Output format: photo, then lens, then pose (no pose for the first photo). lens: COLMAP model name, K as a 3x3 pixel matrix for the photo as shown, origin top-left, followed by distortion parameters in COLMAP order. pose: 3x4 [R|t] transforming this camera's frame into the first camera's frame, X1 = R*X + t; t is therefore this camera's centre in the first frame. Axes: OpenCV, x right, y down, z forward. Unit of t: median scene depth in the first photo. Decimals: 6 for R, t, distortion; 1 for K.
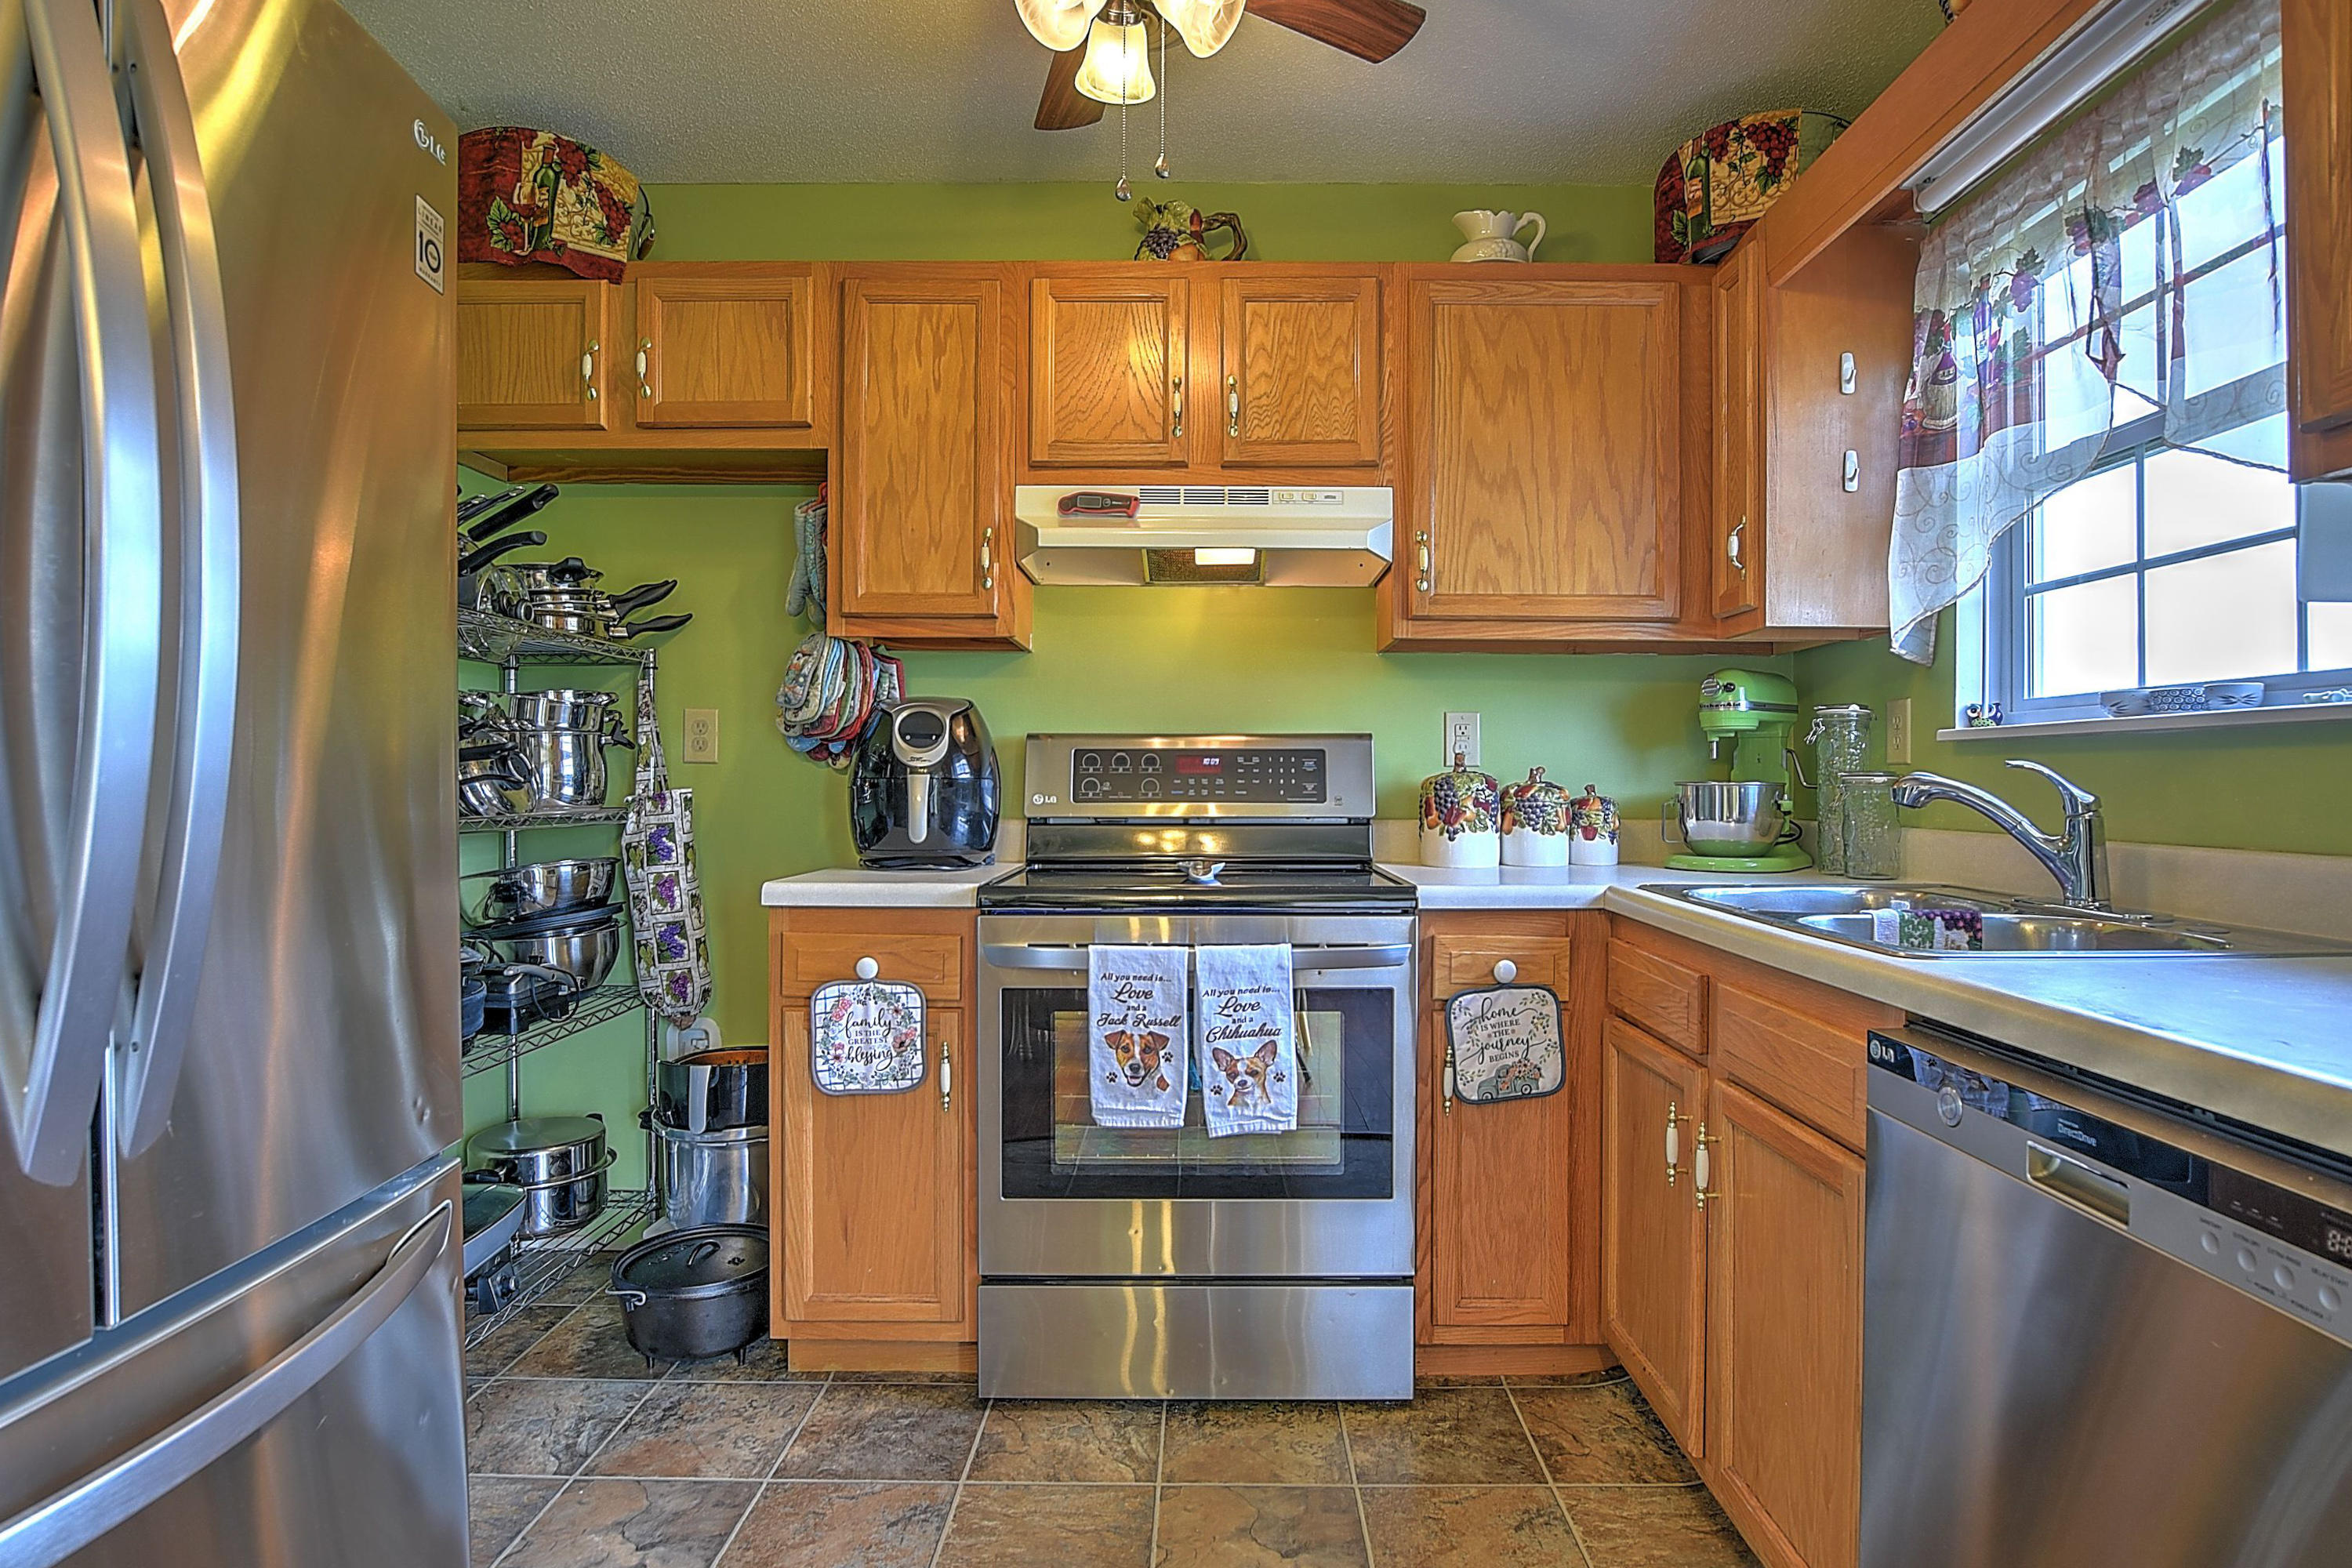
lens RADIAL K [[1177.8, 0, 1178.5], [0, 1177.8, 785.5], [0, 0, 1]] dist [-0.022343, 0.003959]
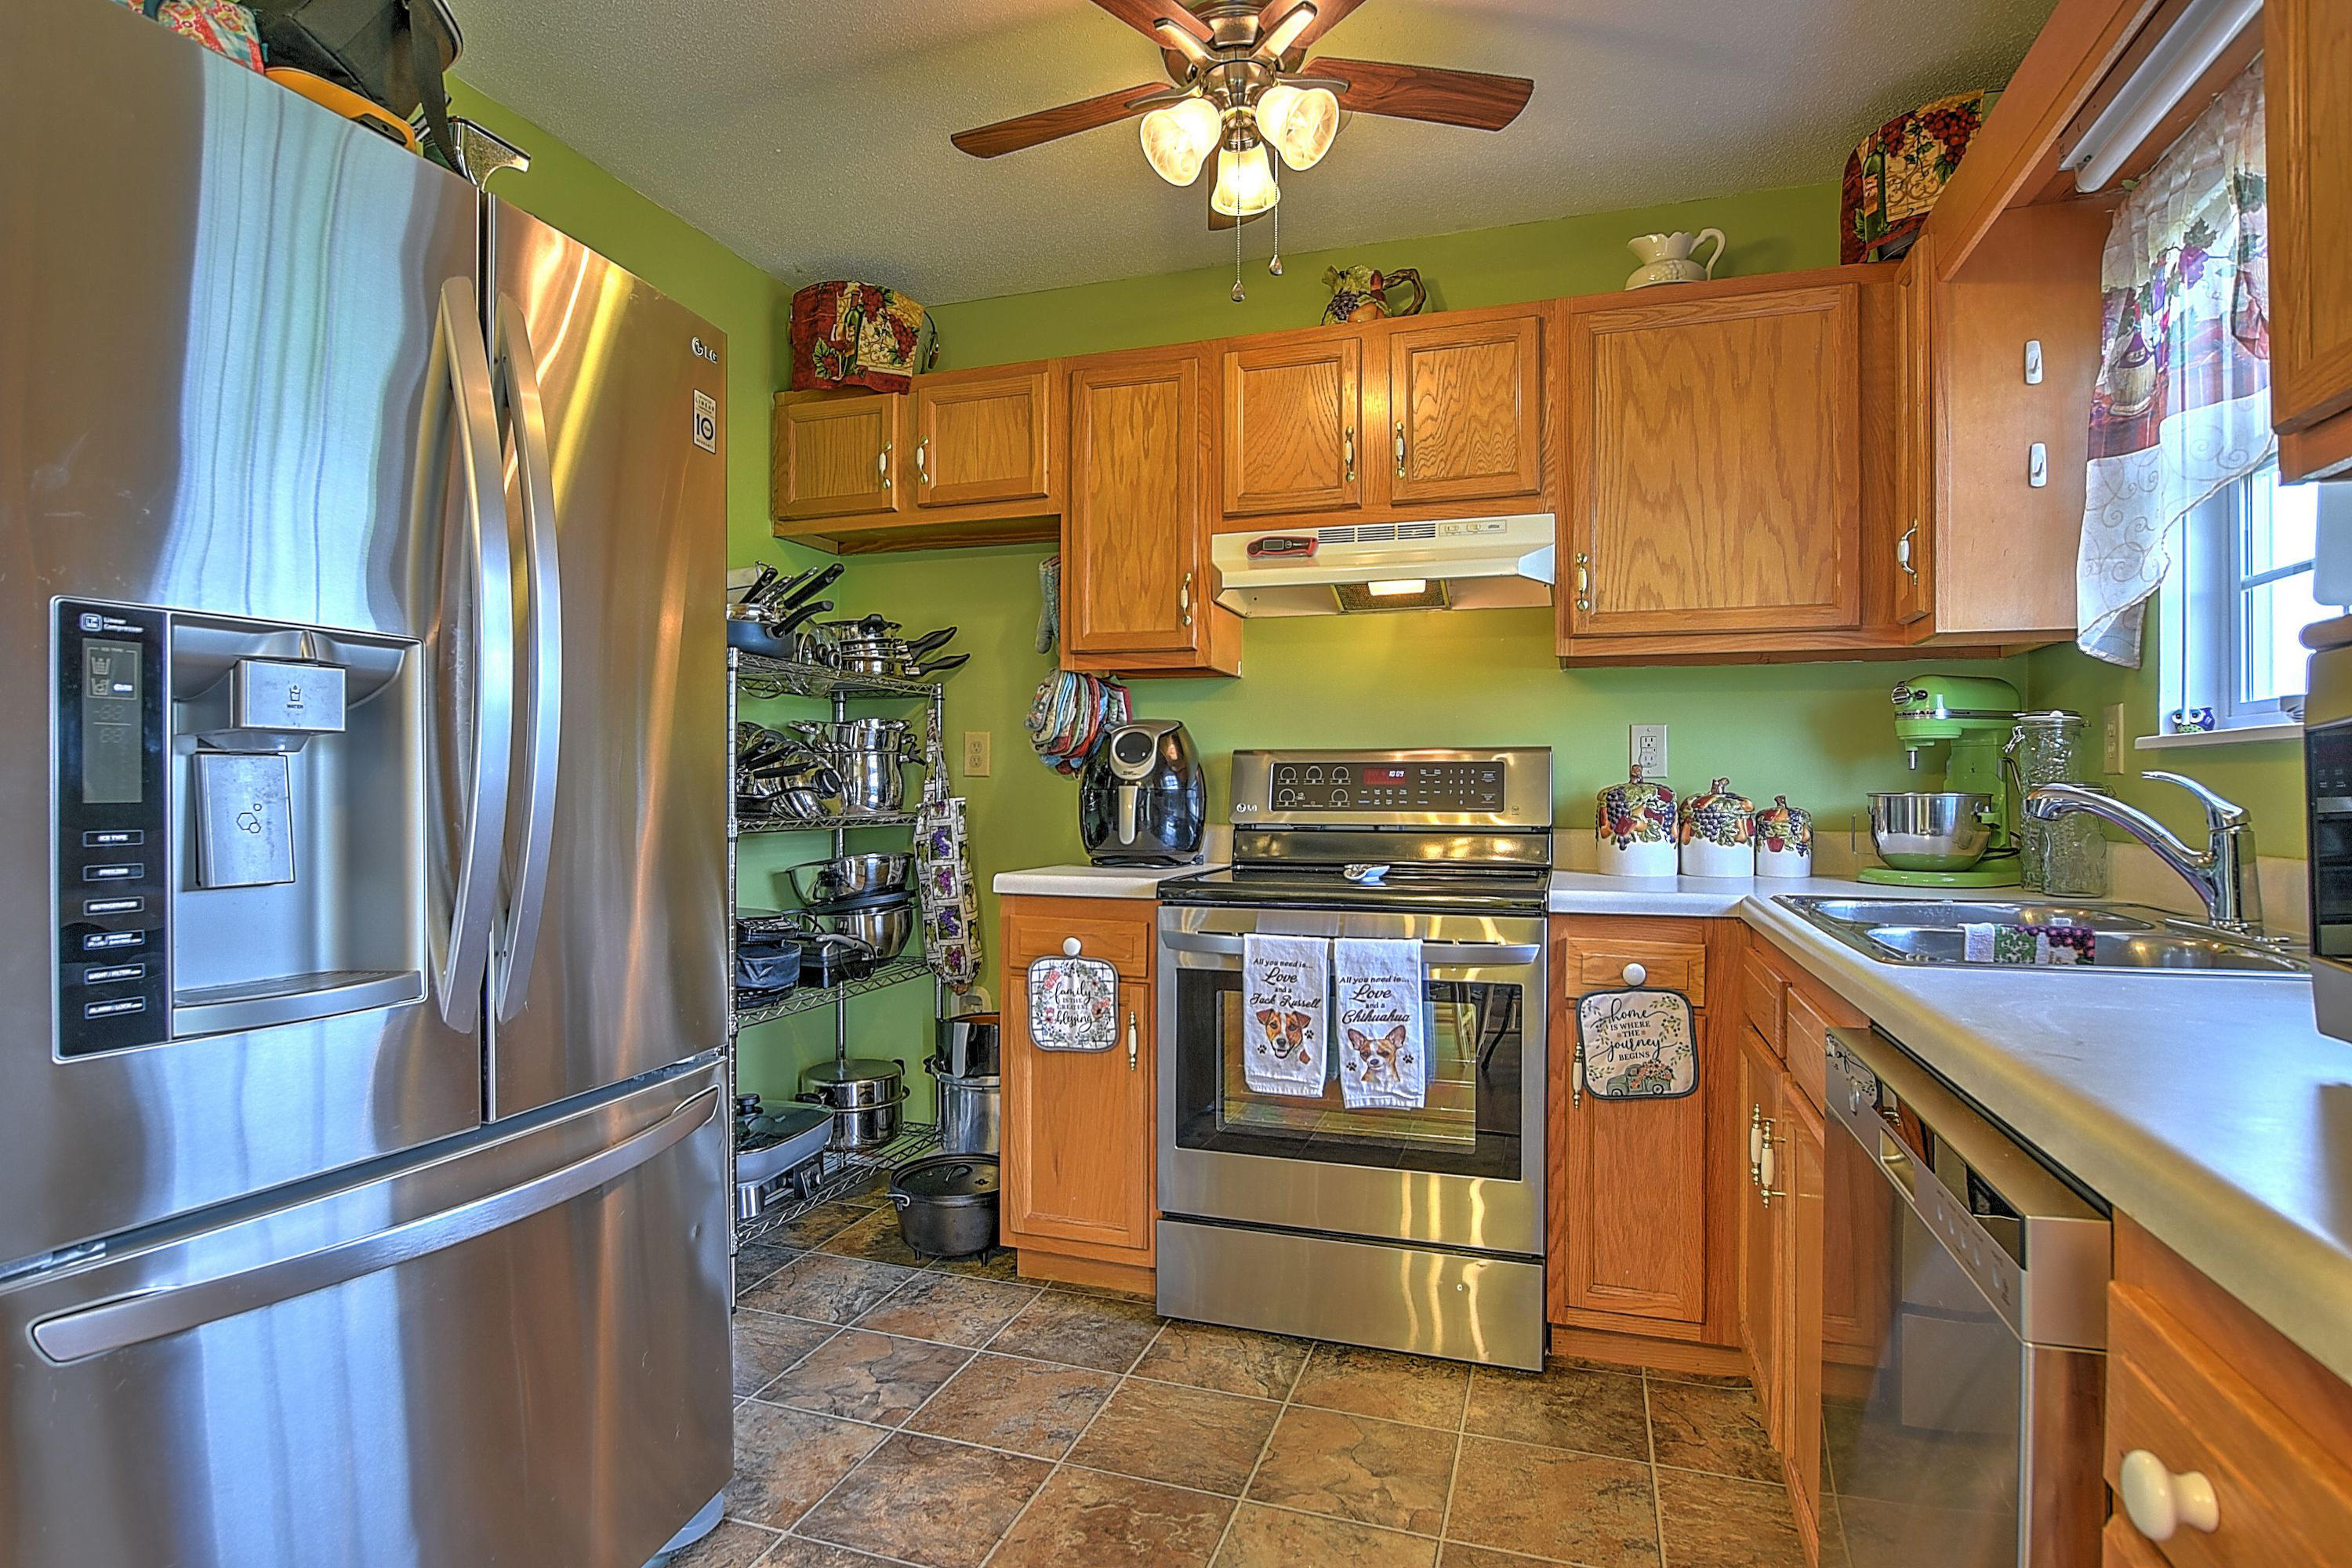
lens RADIAL K [[1177.8, 0, 1184.8], [0, 1177.8, 792.0], [0, 0, 1]] dist [-0.022343, 0.003959]
pose [[0.950649, 0.000703, -0.310267, 0.211149], [-0.001615, 0.999995, -0.002681, -0.000404], [0.310263, 0.003050, 0.950646, -0.110359]]
